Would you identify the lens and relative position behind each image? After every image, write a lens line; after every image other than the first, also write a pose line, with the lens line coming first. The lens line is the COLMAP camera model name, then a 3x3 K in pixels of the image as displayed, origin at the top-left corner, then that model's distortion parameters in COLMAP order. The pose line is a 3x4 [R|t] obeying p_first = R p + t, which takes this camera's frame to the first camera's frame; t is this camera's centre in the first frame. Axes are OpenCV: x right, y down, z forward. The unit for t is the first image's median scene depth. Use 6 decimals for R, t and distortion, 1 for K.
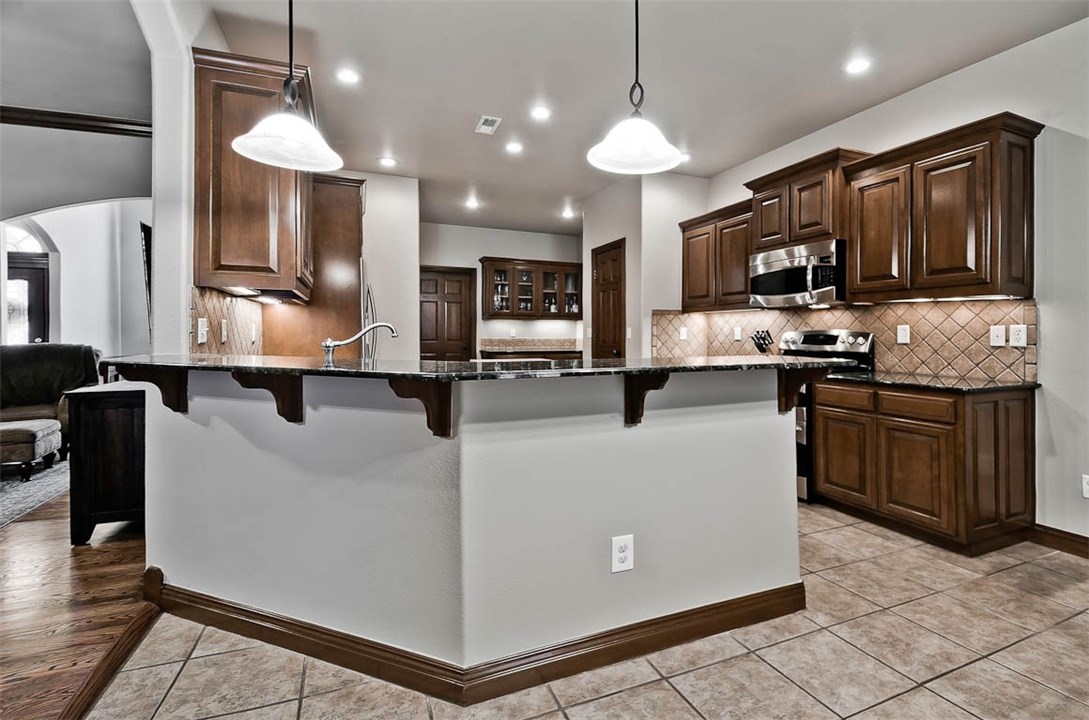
lens RADIAL K [[496.6, 0, 560.5], [0, 496.6, 345.9], [0, 0, 1]] dist [-0.025020, -0.000837]
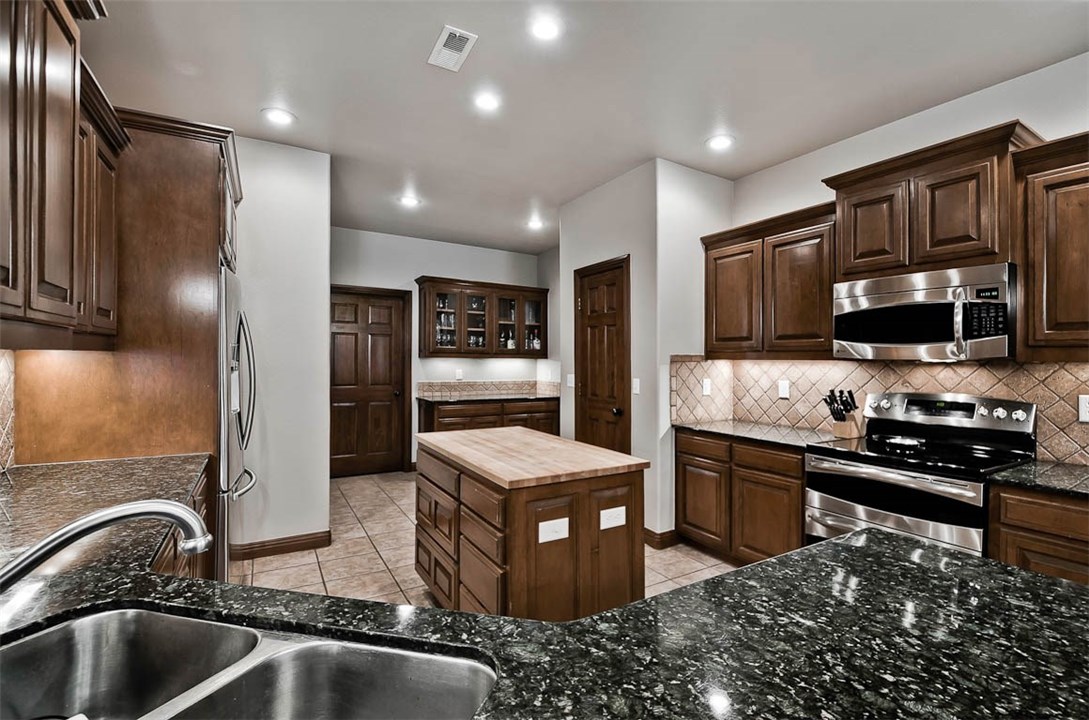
lens RADIAL K [[497.5, 0, 561.7], [0, 497.5, 372.3], [0, 0, 1]] dist [0.000195, -0.012562]
pose [[0.989008, 0.004564, 0.147789, -0.078037], [-0.004742, 0.999988, 0.000848, -0.046794], [-0.147783, -0.001539, 0.989019, 0.297840]]
